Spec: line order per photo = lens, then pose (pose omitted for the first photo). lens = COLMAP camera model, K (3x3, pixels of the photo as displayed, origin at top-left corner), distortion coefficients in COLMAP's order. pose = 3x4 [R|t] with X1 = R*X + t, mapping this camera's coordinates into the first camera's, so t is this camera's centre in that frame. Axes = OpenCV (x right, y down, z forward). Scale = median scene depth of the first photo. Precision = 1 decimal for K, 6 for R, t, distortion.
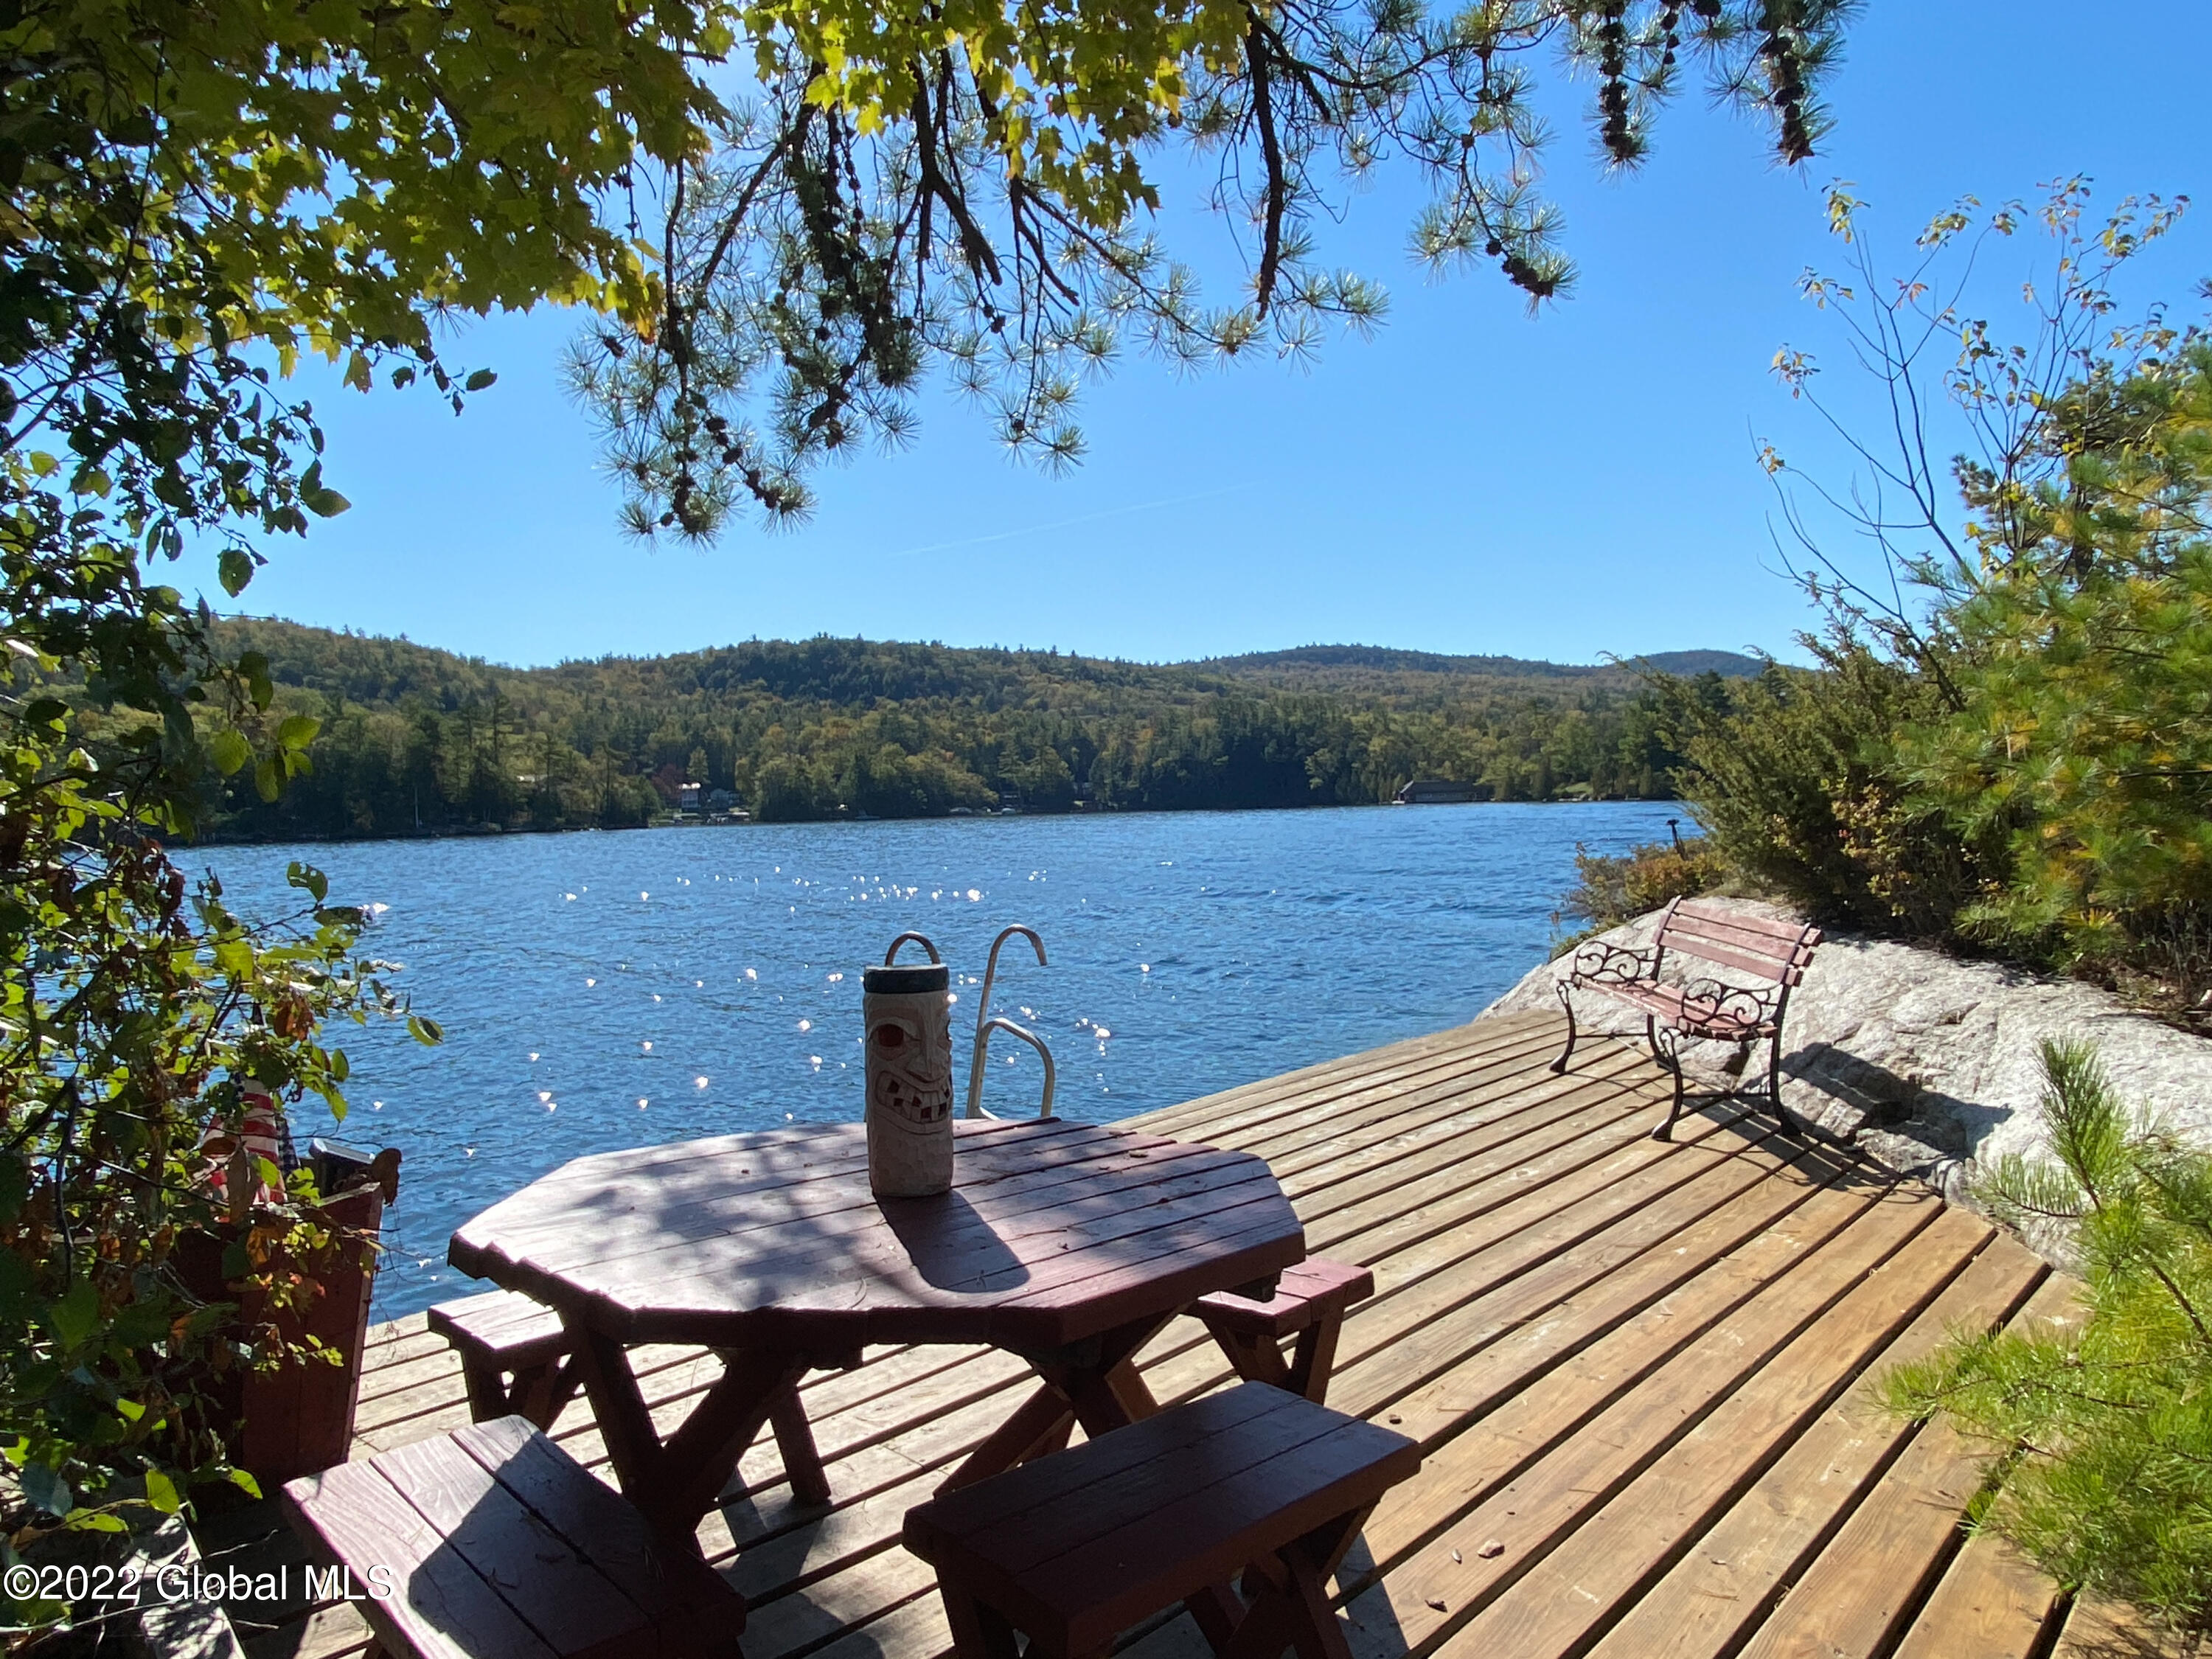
lens RADIAL K [[1386.1, 0, 1113.5], [0, 1386.1, 832.2], [0, 0, 1]] dist [0.032382, -0.021477]
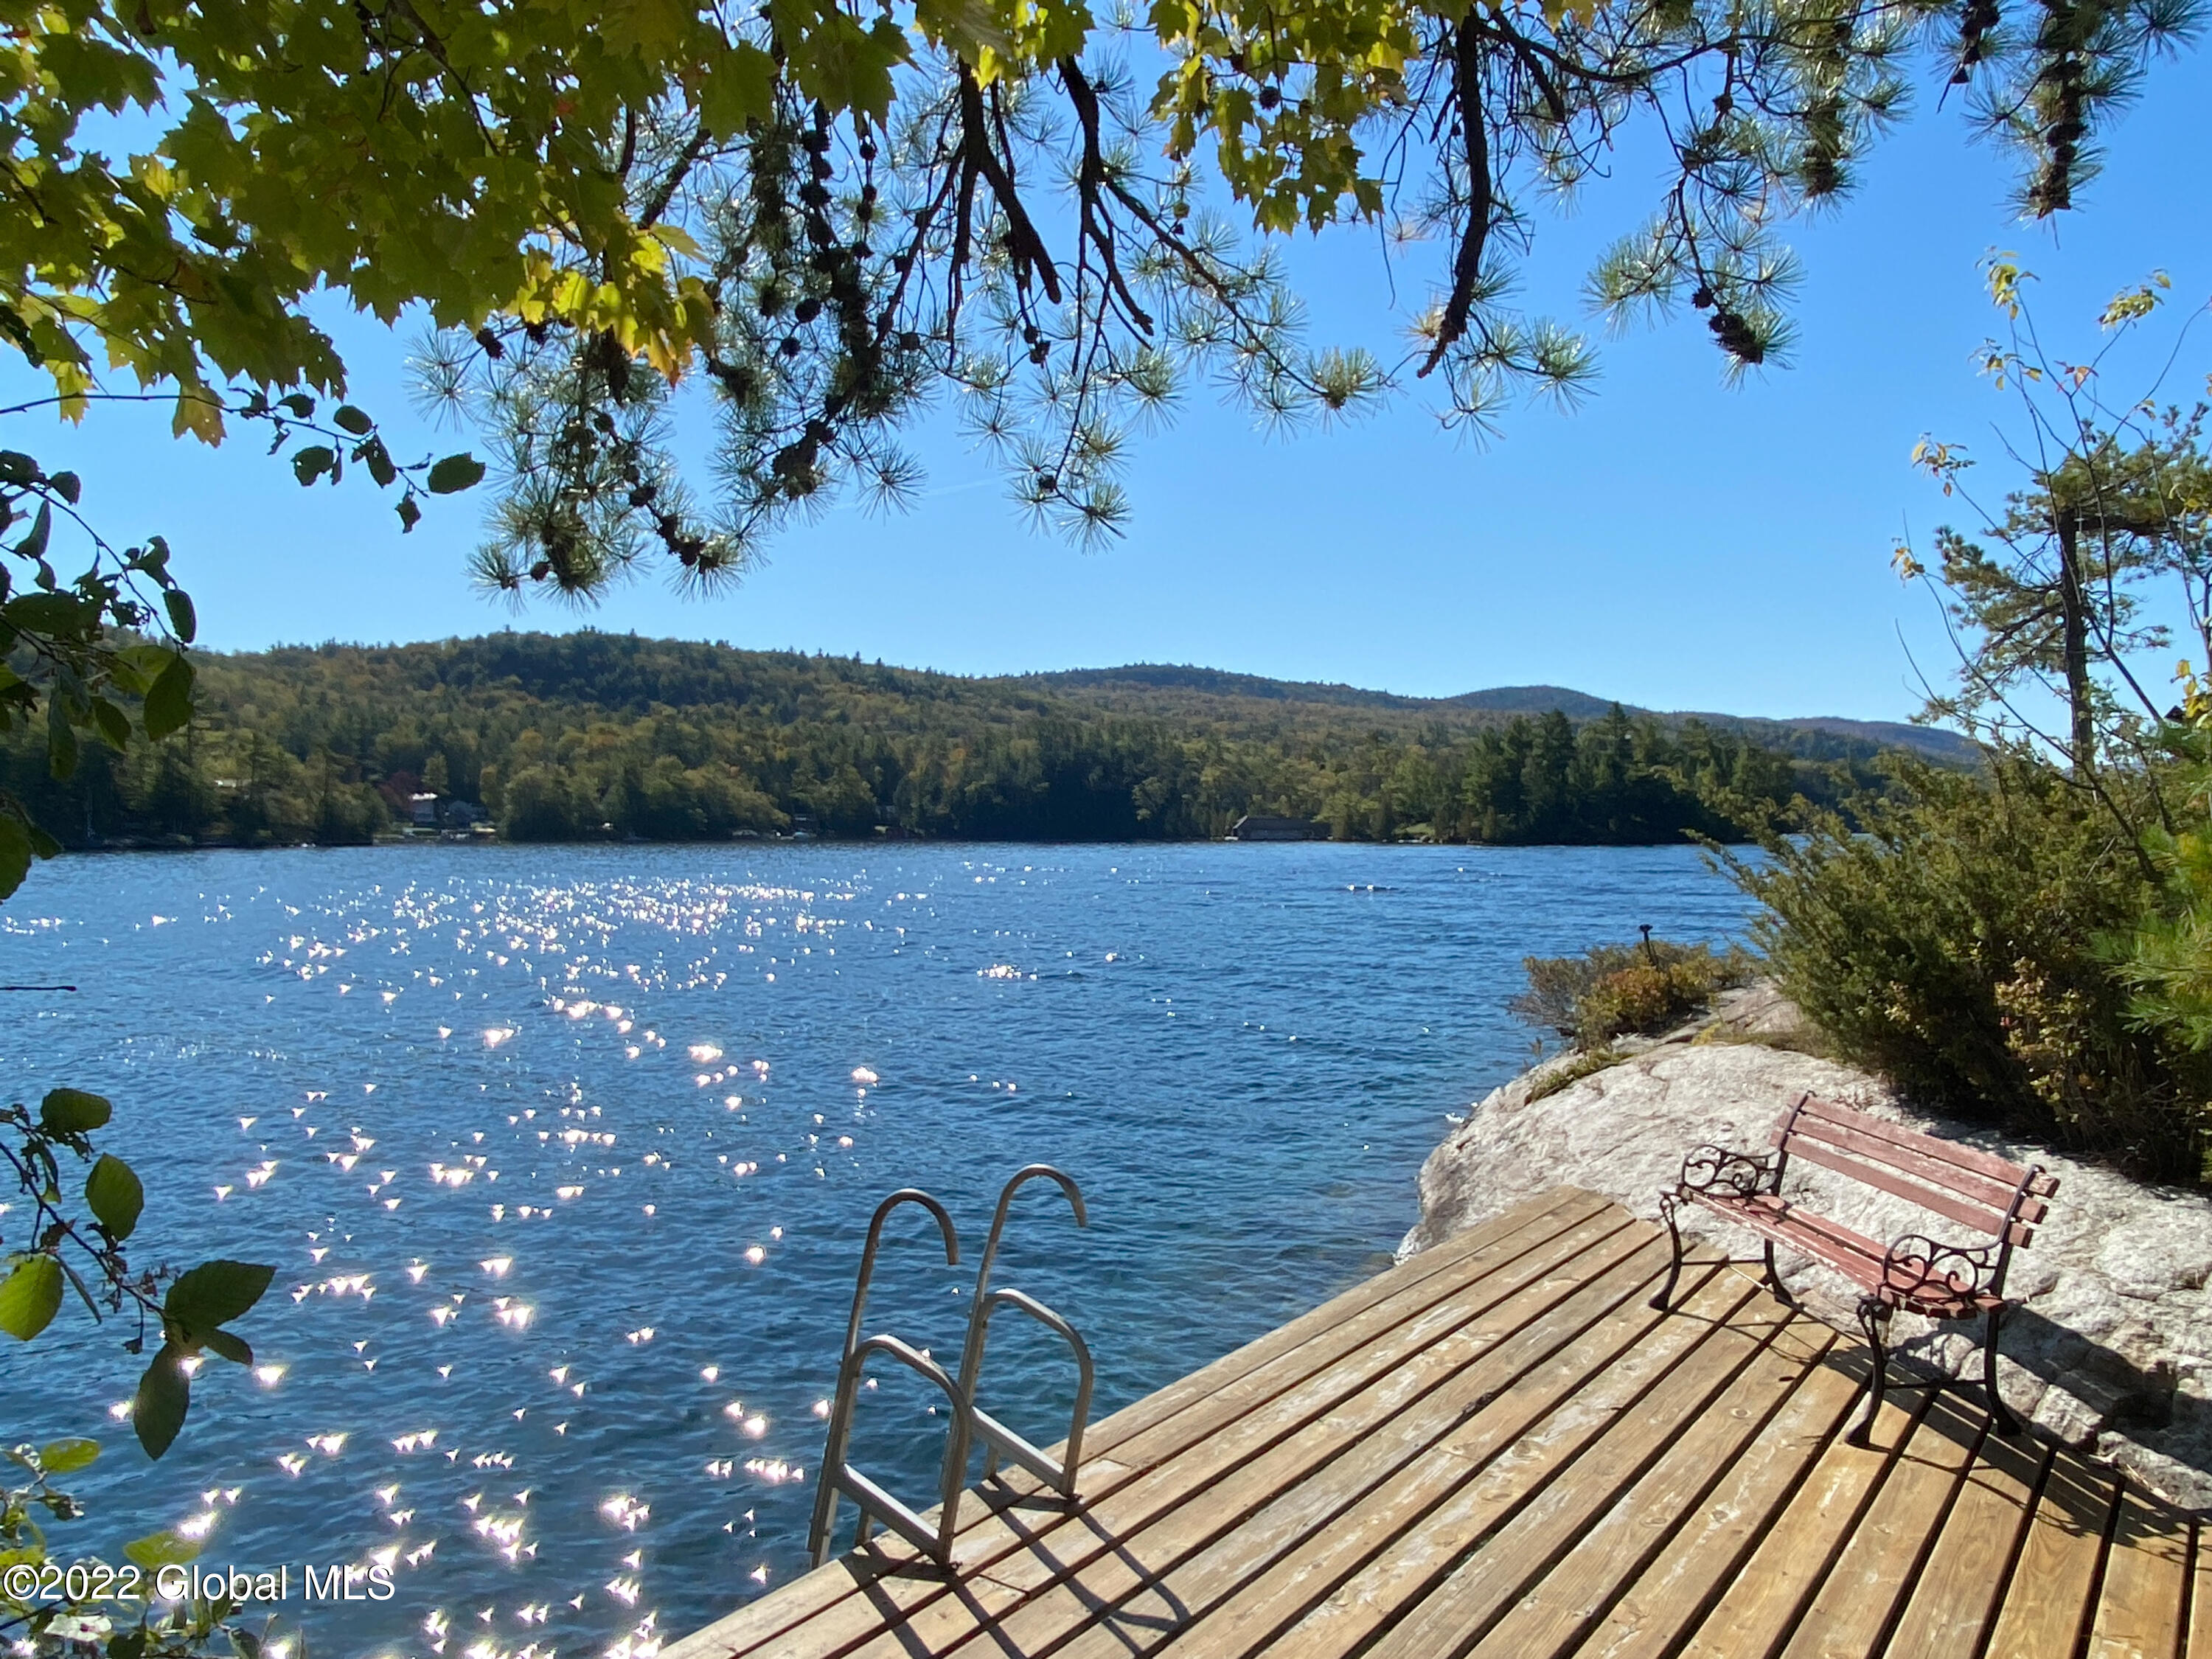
lens RADIAL K [[1530.7, 0, 1096.4], [0, 1530.7, 829.1], [0, 0, 1]] dist [0.037469, -0.023534]
pose [[0.992819, 0.029123, 0.116031, -0.117404], [-0.026505, 0.999359, -0.024051, -0.076426], [-0.116657, 0.020803, 0.992954, 0.157778]]
